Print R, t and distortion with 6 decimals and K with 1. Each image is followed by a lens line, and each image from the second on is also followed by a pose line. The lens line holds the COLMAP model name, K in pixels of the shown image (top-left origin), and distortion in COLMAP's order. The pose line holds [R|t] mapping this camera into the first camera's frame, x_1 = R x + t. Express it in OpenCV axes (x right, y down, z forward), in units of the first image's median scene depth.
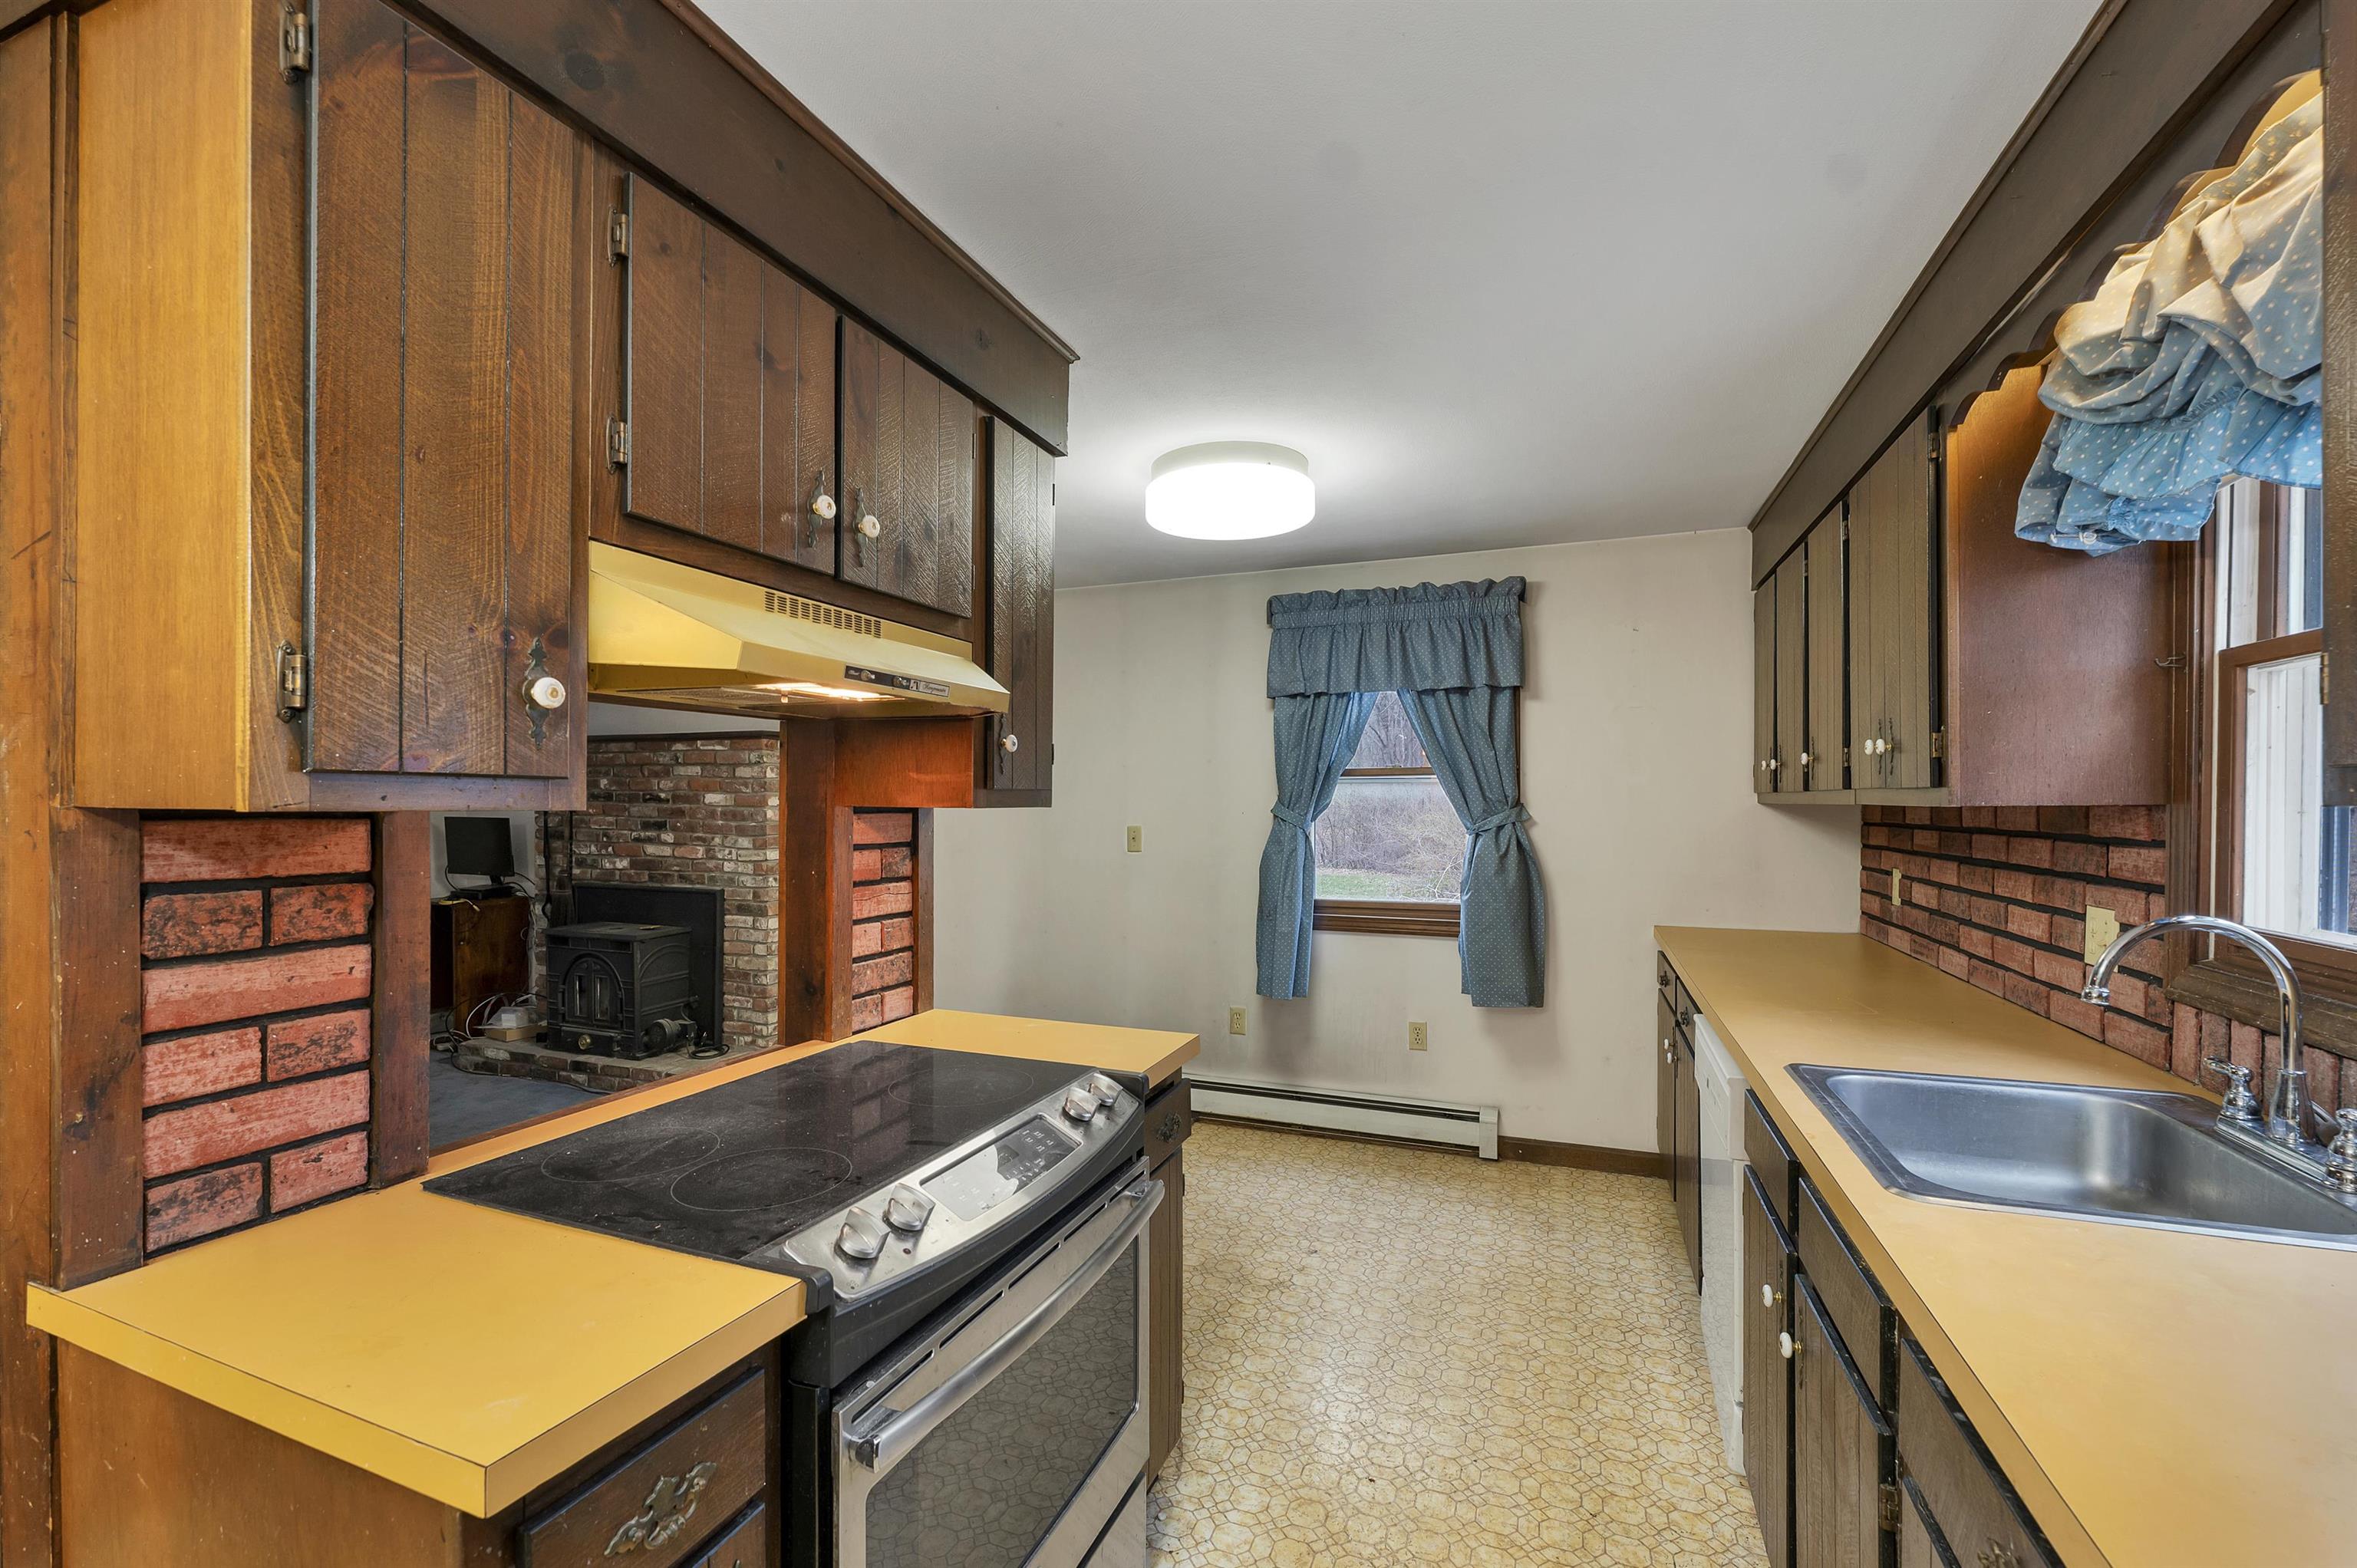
lens RADIAL K [[962.3, 0, 1169.9], [0, 962.3, 803.5], [0, 0, 1]] dist [0.000191, 0.000046]
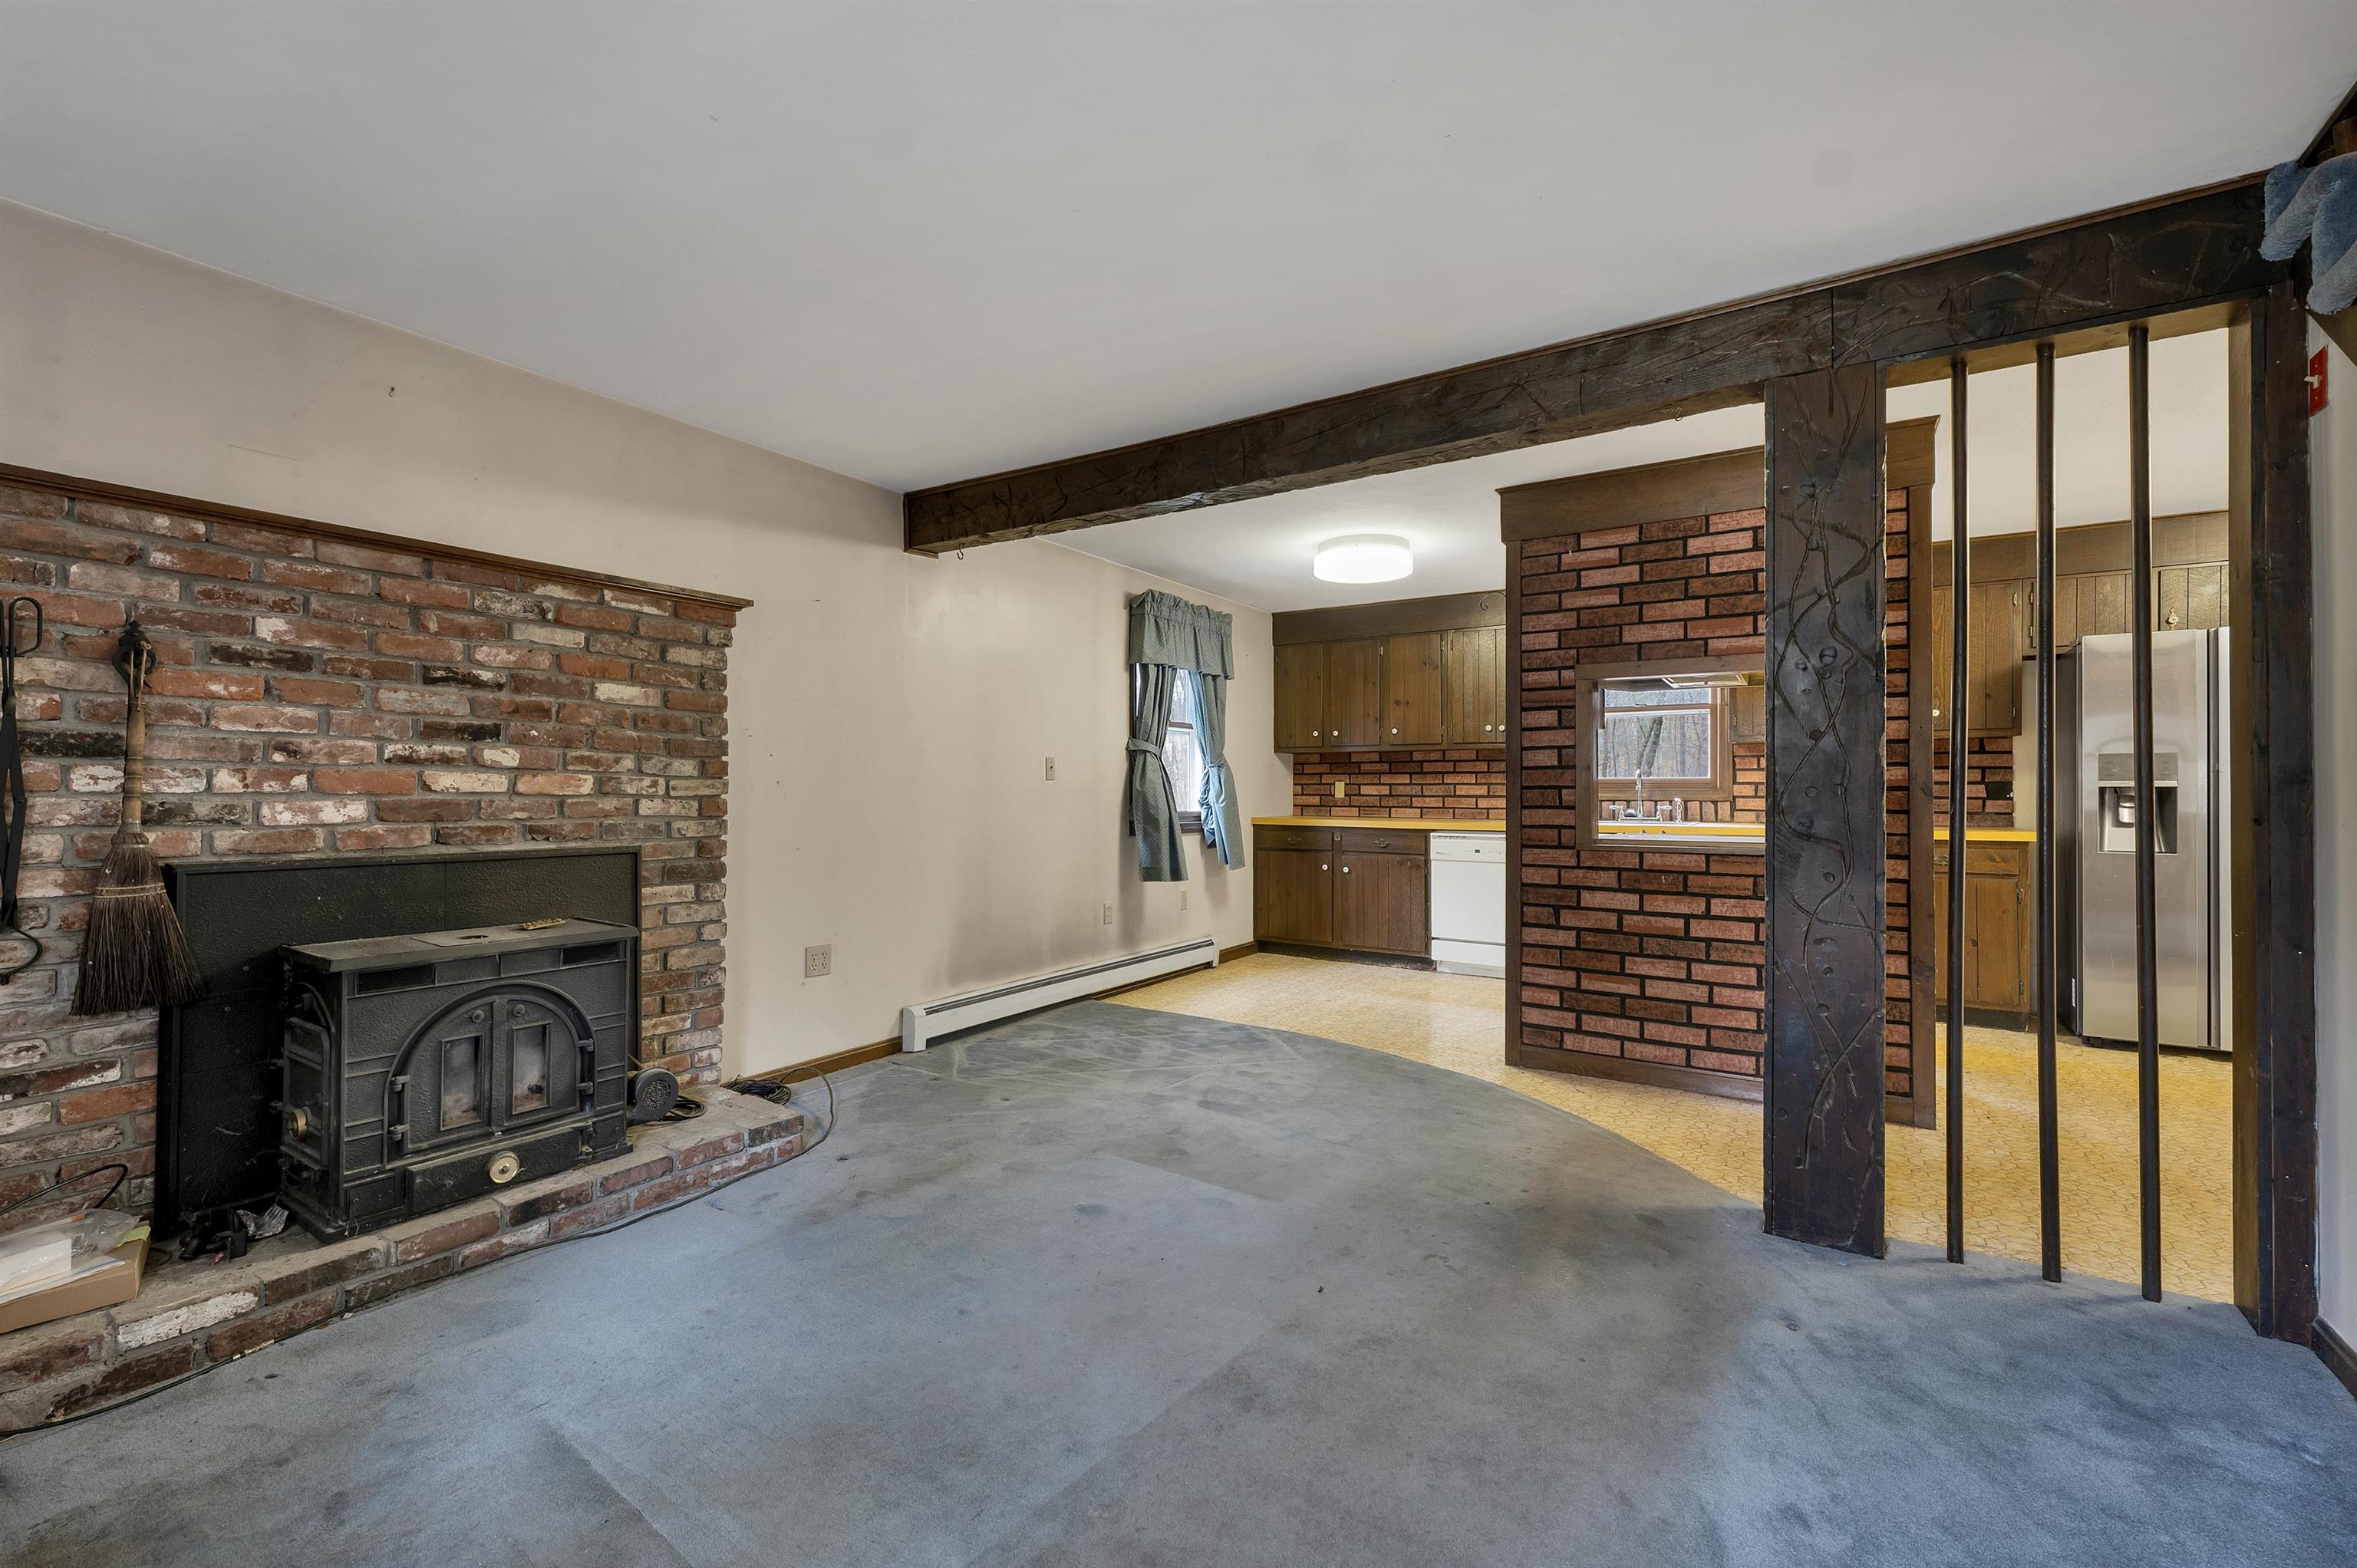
lens RADIAL K [[992.3, 0, 1178.5], [0, 992.3, 784.0], [0, 0, 1]] dist [0.001370, 0.000562]
pose [[0.202147, 0.006736, 0.979332, -1.357230], [-0.001744, 0.999977, -0.006518, 0.073741], [-0.979354, -0.000390, 0.202155, 0.738506]]
